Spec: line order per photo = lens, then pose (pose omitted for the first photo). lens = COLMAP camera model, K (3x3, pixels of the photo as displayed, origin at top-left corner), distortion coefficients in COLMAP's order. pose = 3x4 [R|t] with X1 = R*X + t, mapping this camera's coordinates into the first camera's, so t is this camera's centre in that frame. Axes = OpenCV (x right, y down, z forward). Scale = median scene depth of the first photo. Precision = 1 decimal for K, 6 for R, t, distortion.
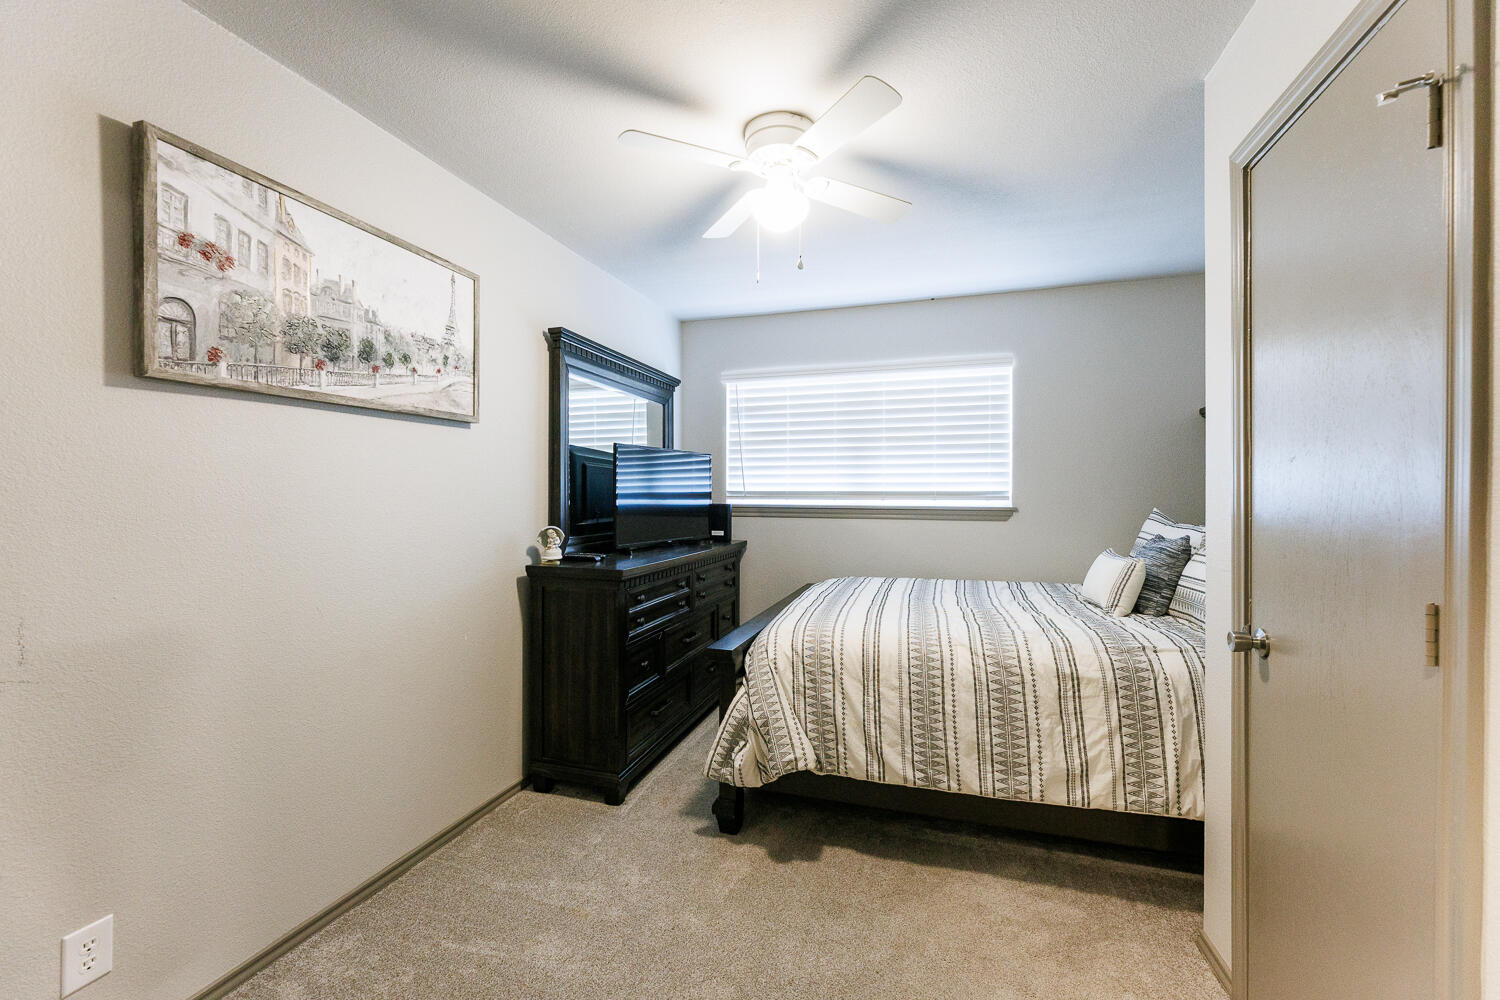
lens RADIAL K [[609.6, 0, 753.4], [0, 609.6, 494.0], [0, 0, 1]] dist [-0.003247, -0.000748]
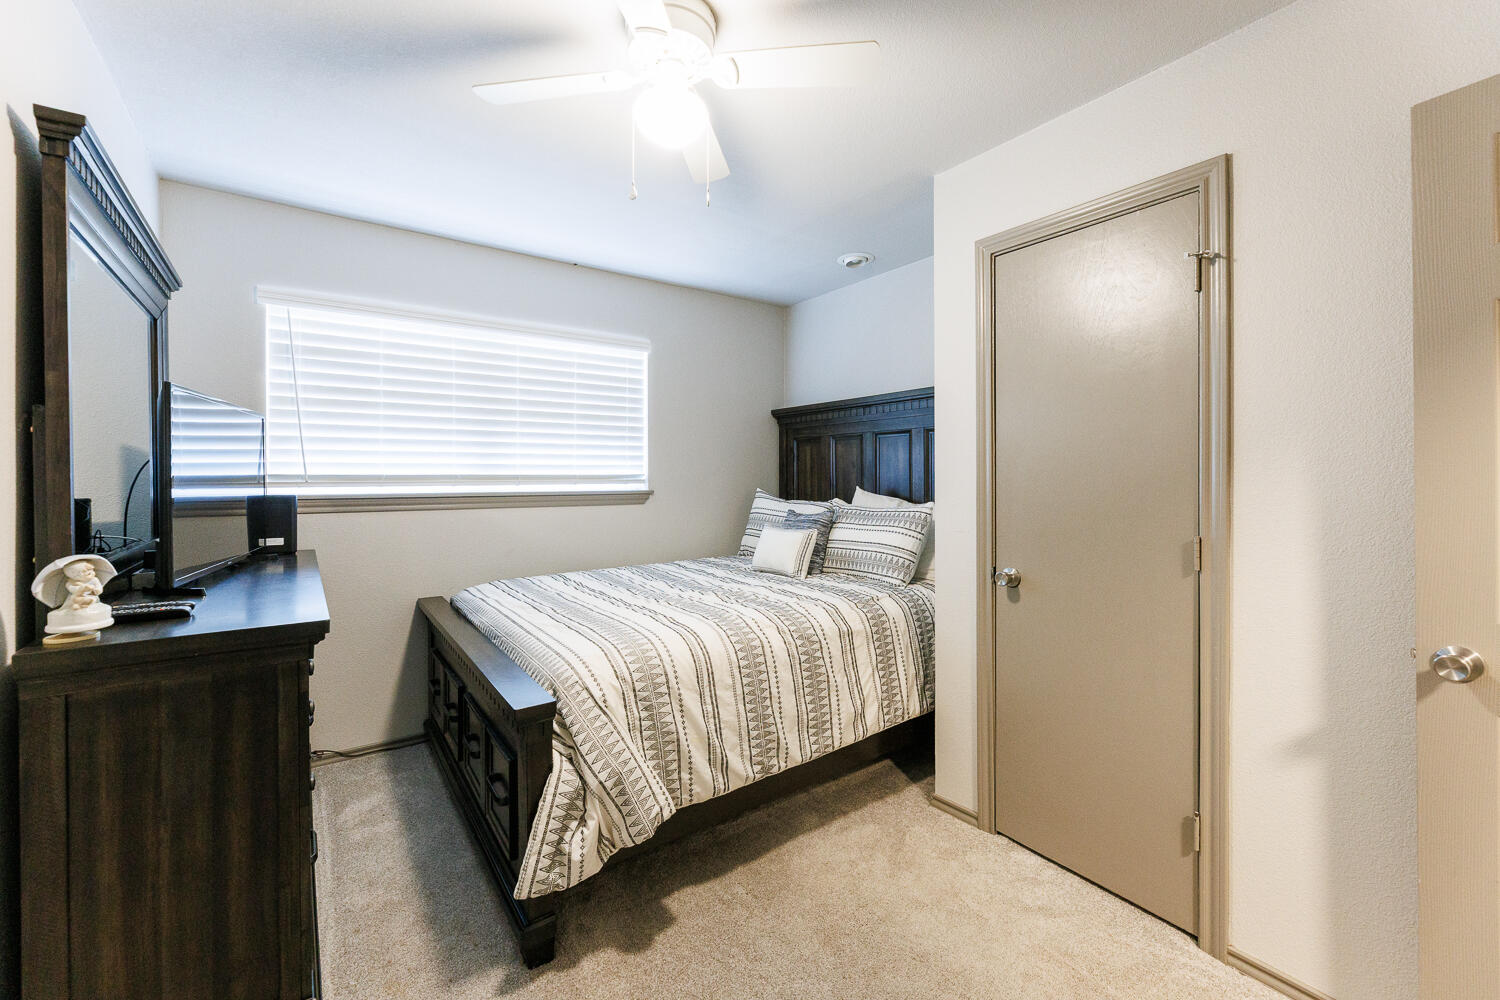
lens RADIAL K [[609.6, 0, 756.4], [0, 609.6, 478.9], [0, 0, 1]] dist [-0.003247, -0.000748]
pose [[0.586666, -0.006812, 0.809800, -0.488955], [0.002988, 0.999976, 0.006246, -0.005432], [-0.809823, -0.001244, 0.586672, 0.414245]]
